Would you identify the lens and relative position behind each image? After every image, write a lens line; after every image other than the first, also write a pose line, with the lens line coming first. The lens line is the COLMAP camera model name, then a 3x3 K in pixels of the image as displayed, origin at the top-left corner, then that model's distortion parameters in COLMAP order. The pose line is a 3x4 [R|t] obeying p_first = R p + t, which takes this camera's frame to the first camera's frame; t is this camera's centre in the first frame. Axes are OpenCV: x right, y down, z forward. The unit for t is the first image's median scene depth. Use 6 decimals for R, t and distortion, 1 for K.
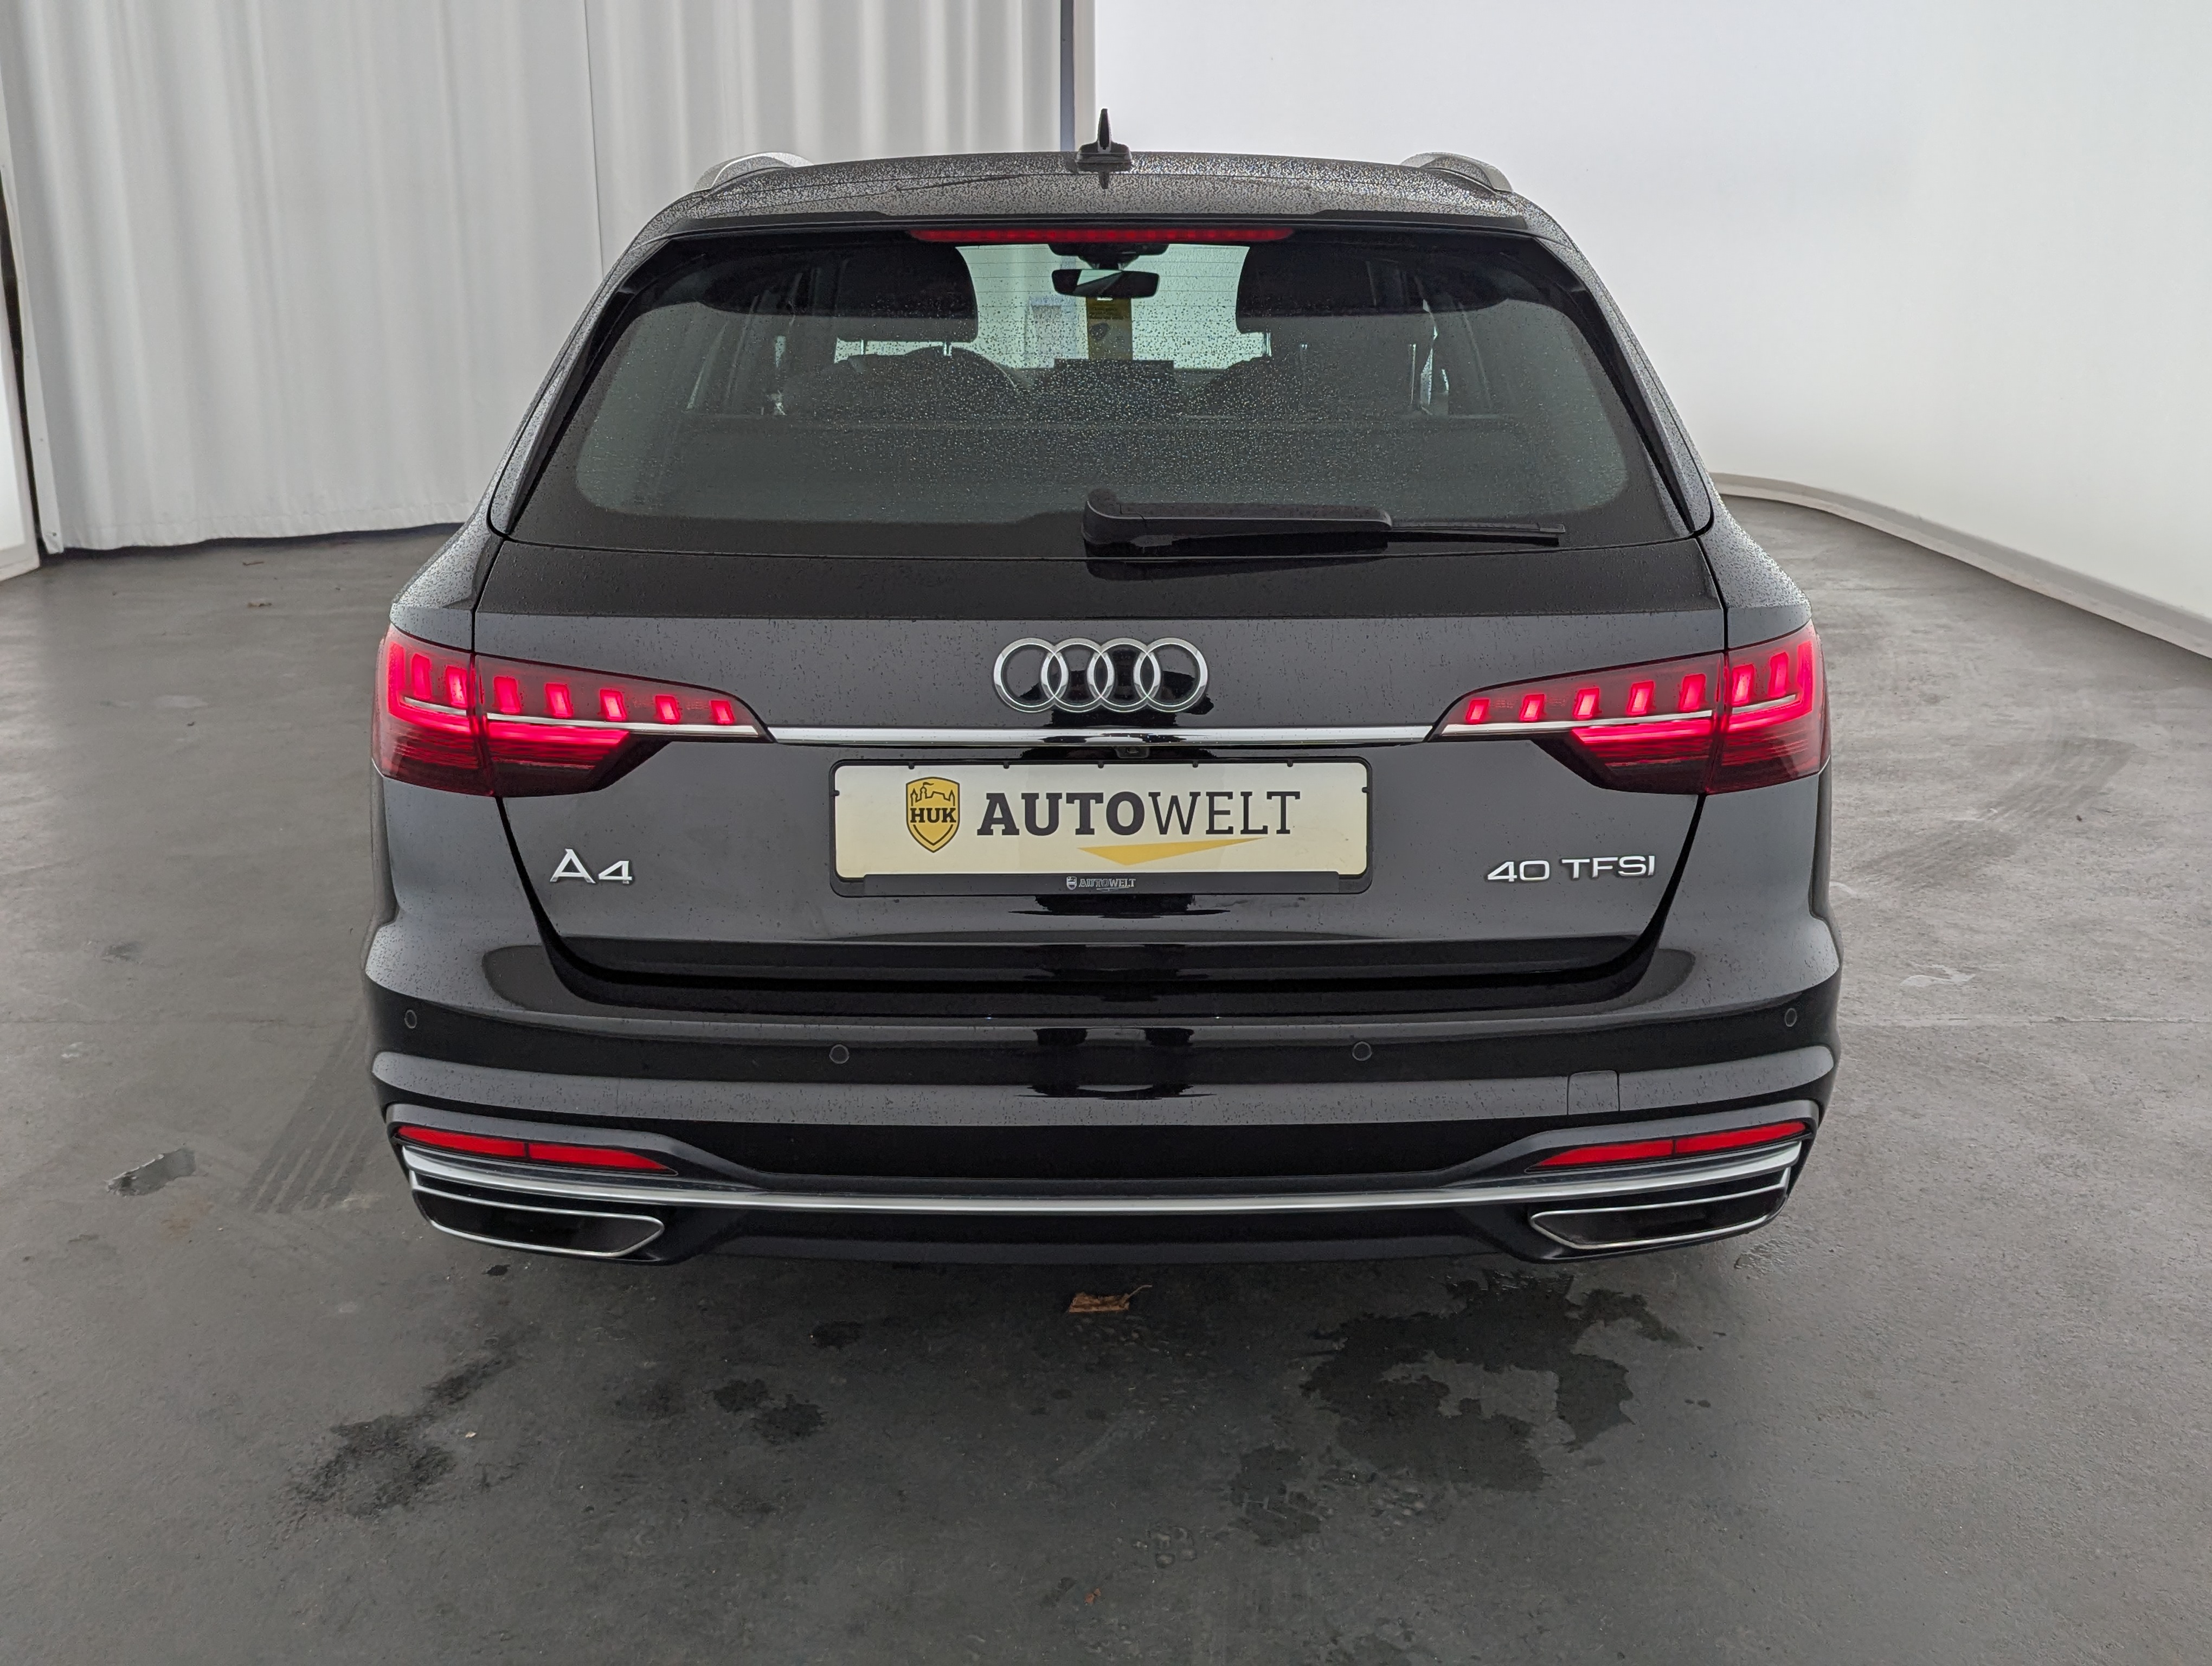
lens RADIAL K [[2128.8, 0, 1106.0], [0, 2128.8, 833.0], [0, 0, 1]] dist [0.031795, 0.005962]
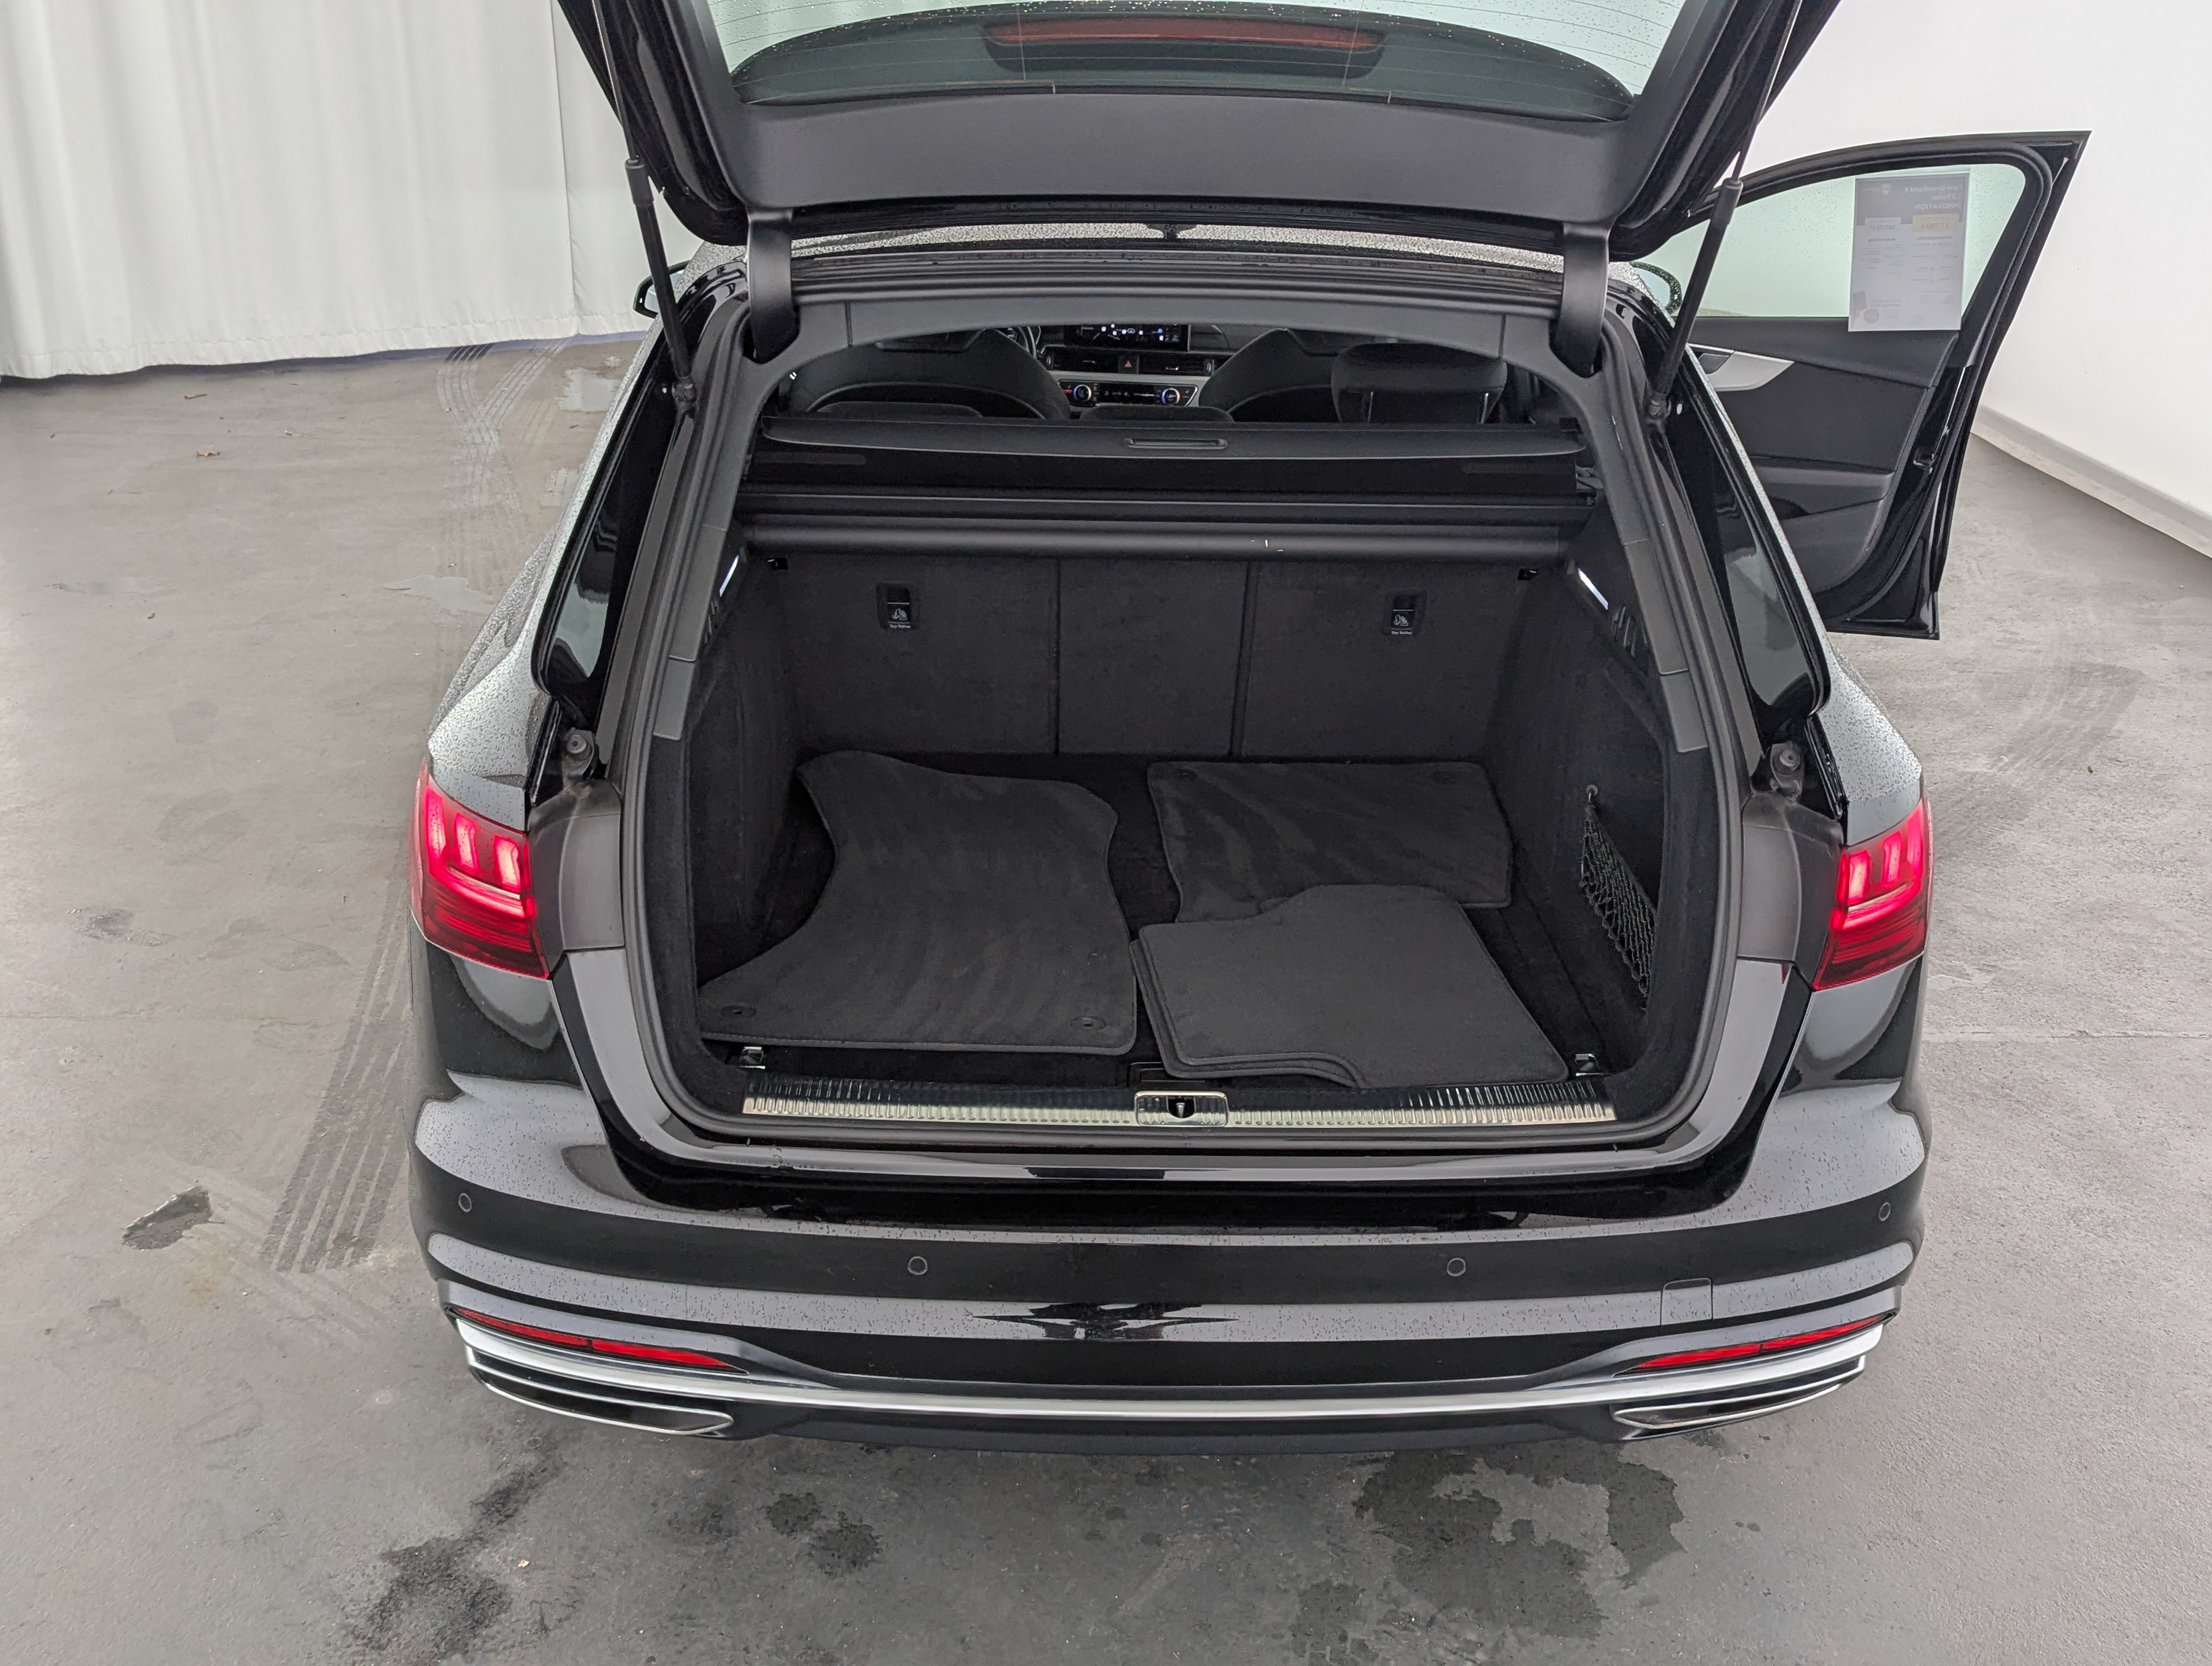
lens RADIAL K [[2117.0, 0, 1107.4], [0, 2117.0, 875.4], [0, 0, 1]] dist [0.039960, -0.004616]
pose [[0.999535, 0.011867, 0.028088, -0.056534], [-0.015446, 0.991283, 0.130844, -0.164320], [-0.026291, -0.131217, 0.991005, 0.054399]]
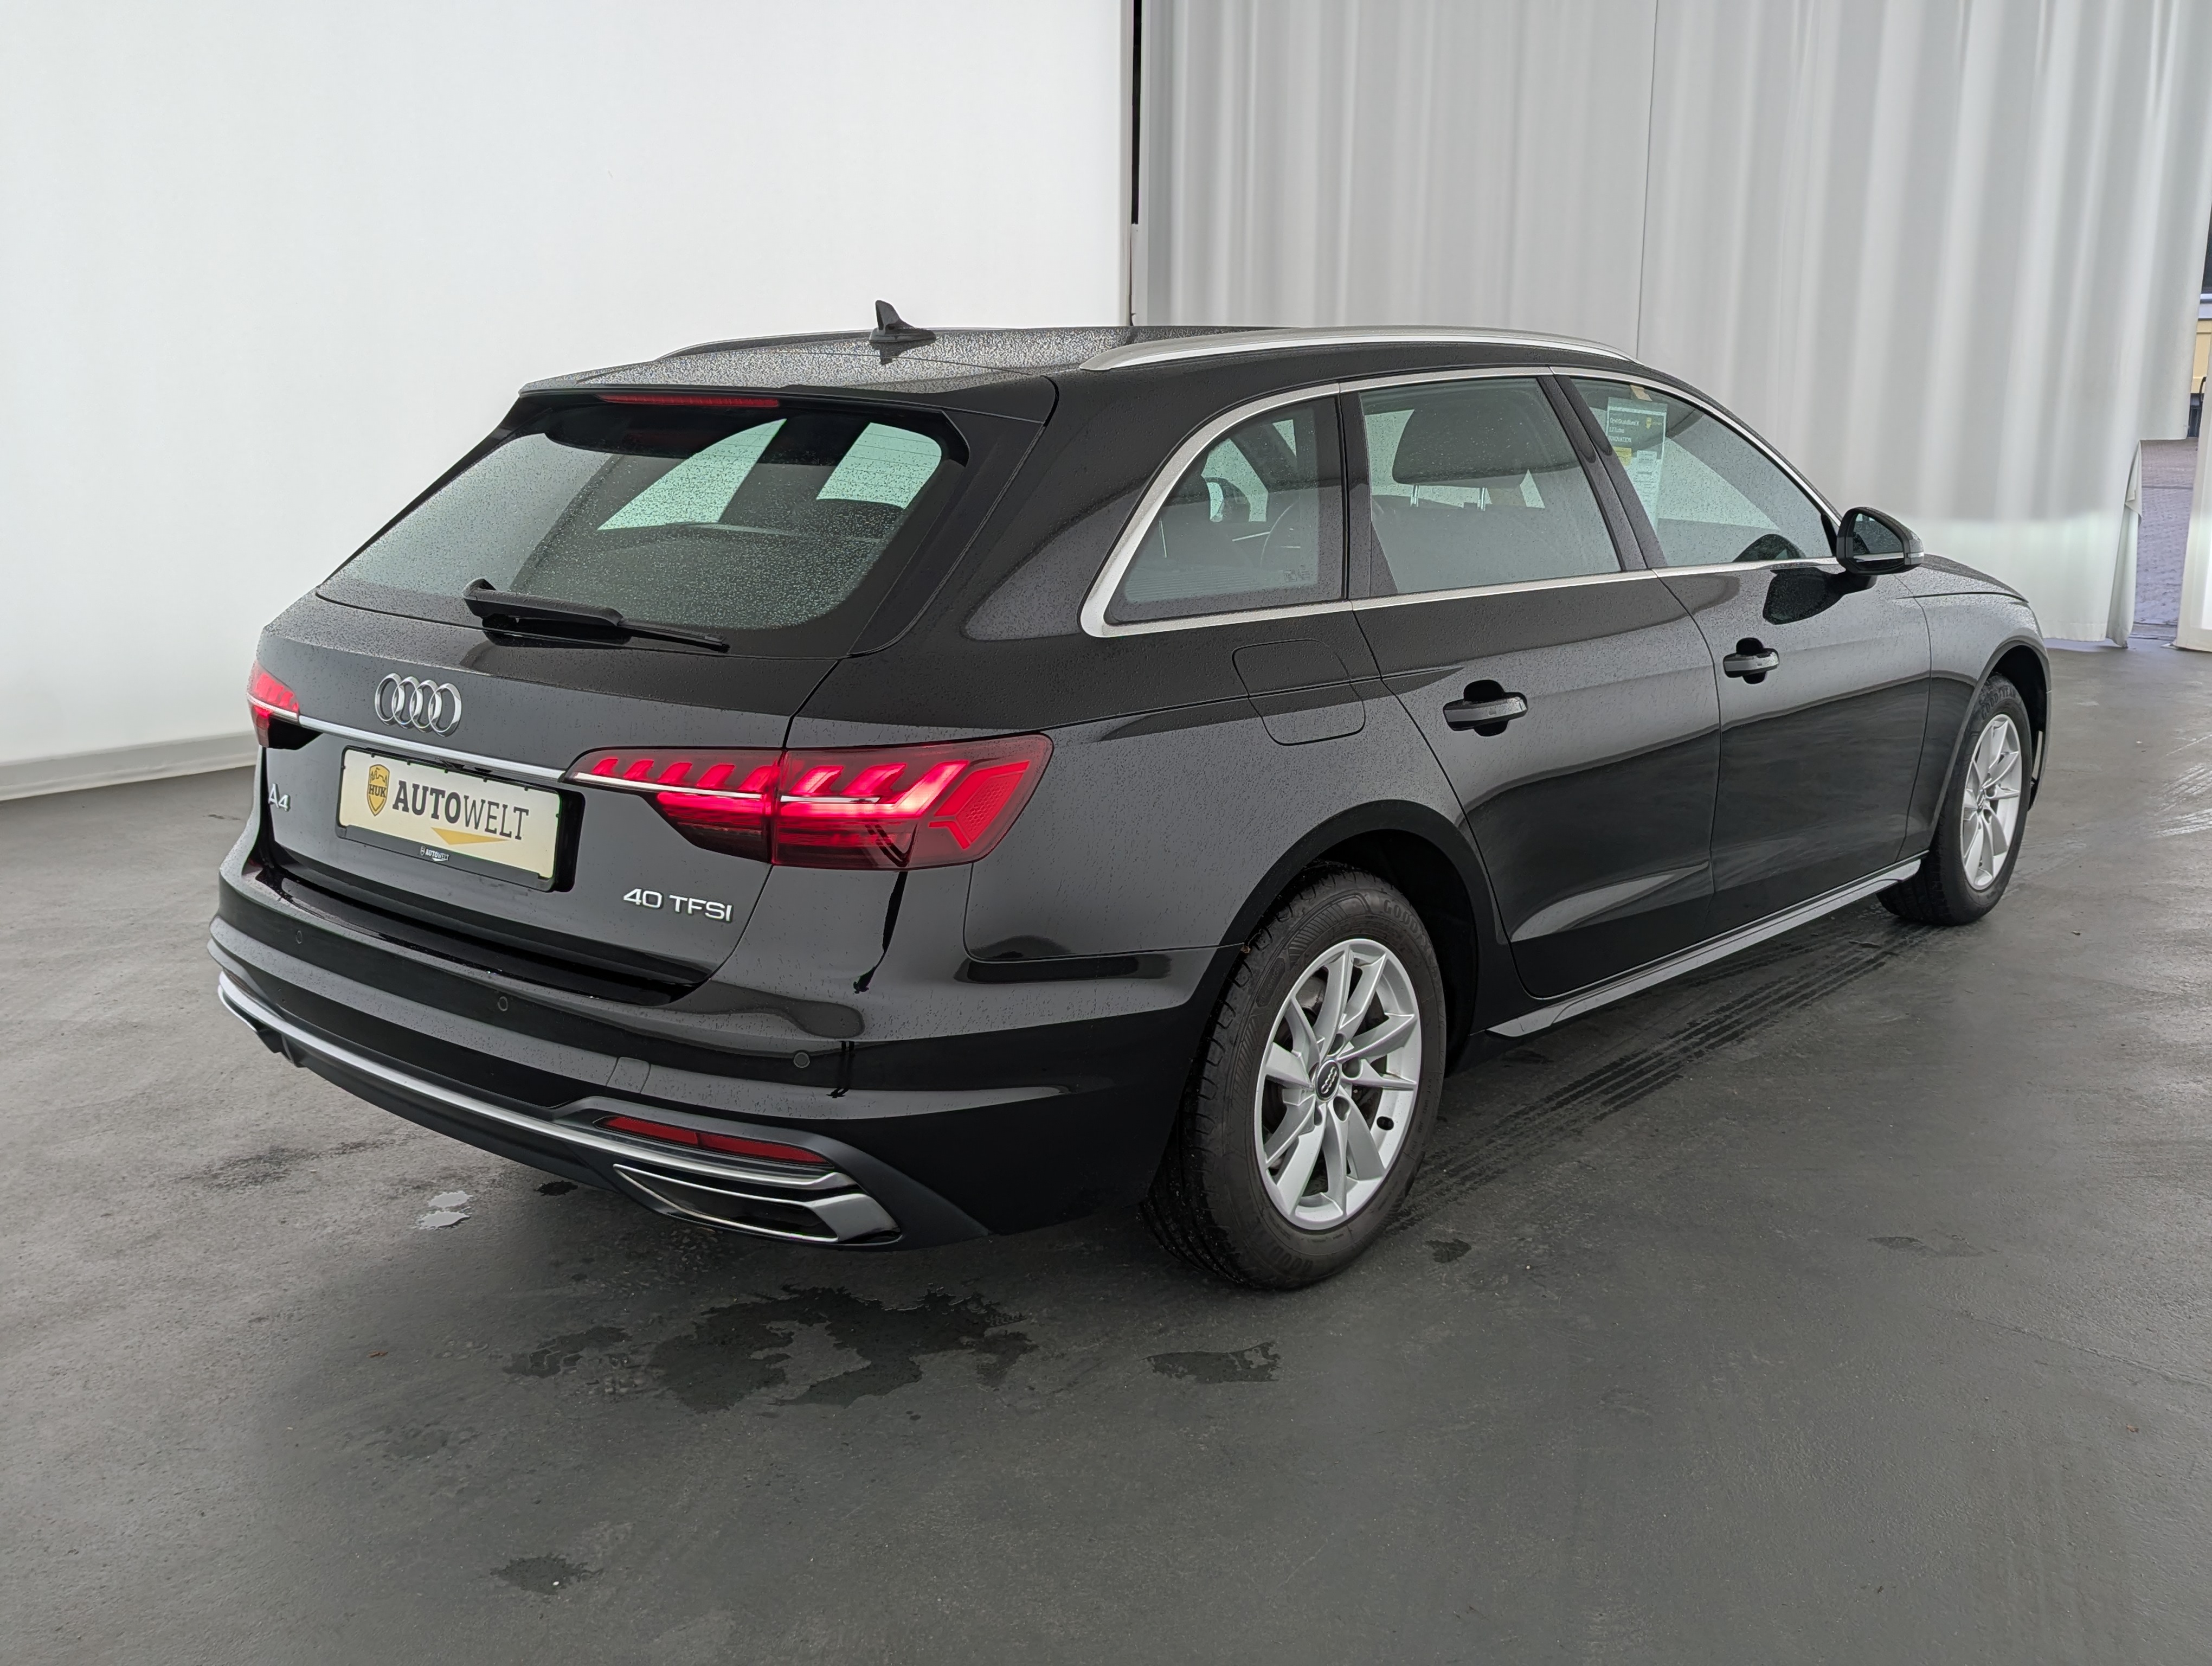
lens RADIAL K [[2117.0, 0, 1107.4], [0, 2117.0, 875.4], [0, 0, 1]] dist [0.039960, -0.004616]
pose [[0.758161, 0.158330, -0.632553, 1.033711], [-0.180507, 0.983124, 0.029729, -0.071402], [0.626585, 0.091640, 0.773946, 0.158055]]
